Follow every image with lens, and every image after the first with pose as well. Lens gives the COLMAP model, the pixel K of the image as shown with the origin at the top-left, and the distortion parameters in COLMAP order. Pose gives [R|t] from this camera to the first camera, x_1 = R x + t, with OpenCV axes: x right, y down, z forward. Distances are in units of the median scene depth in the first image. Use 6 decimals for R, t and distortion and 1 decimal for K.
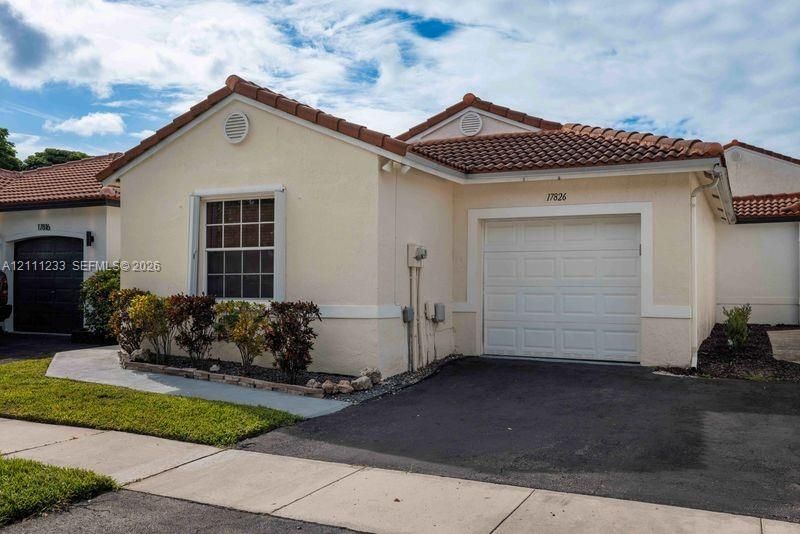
lens RADIAL K [[691.3, 0, 399.9], [0, 691.3, 263.4], [0, 0, 1]] dist [0.052994, 0.004977]
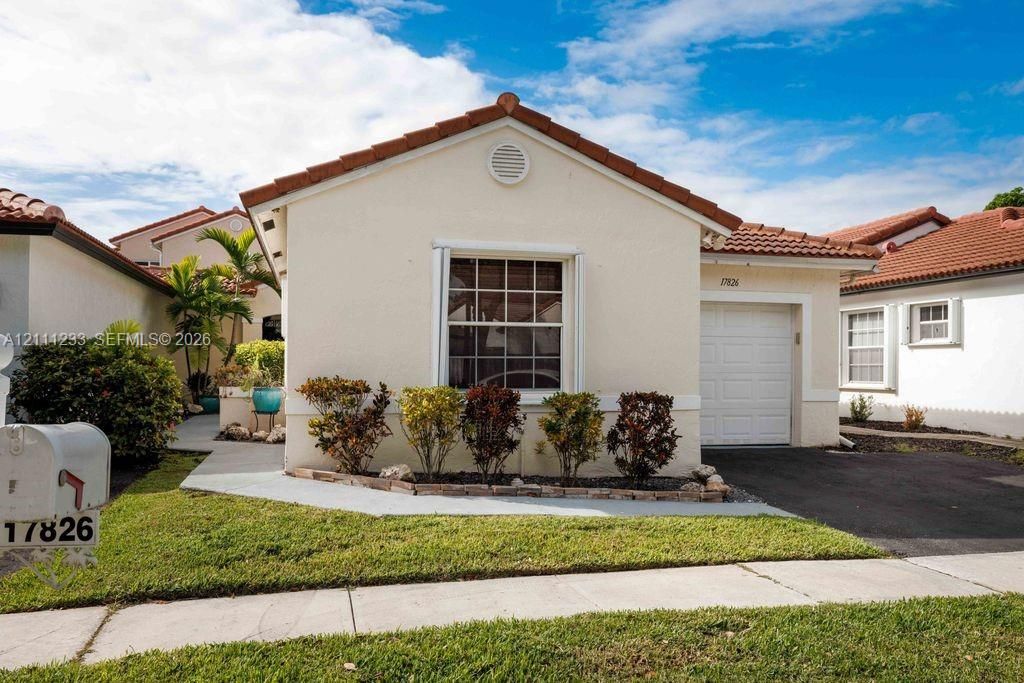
lens RADIAL K [[835.4, 0, 511.9], [0, 835.4, 351.7], [0, 0, 1]] dist [0.015600, 0.002483]
pose [[0.763257, 0.013295, 0.645958, -0.813727], [-0.018158, 0.999835, 0.000877, 0.008136], [-0.645839, -0.012399, 0.763373, 0.303604]]
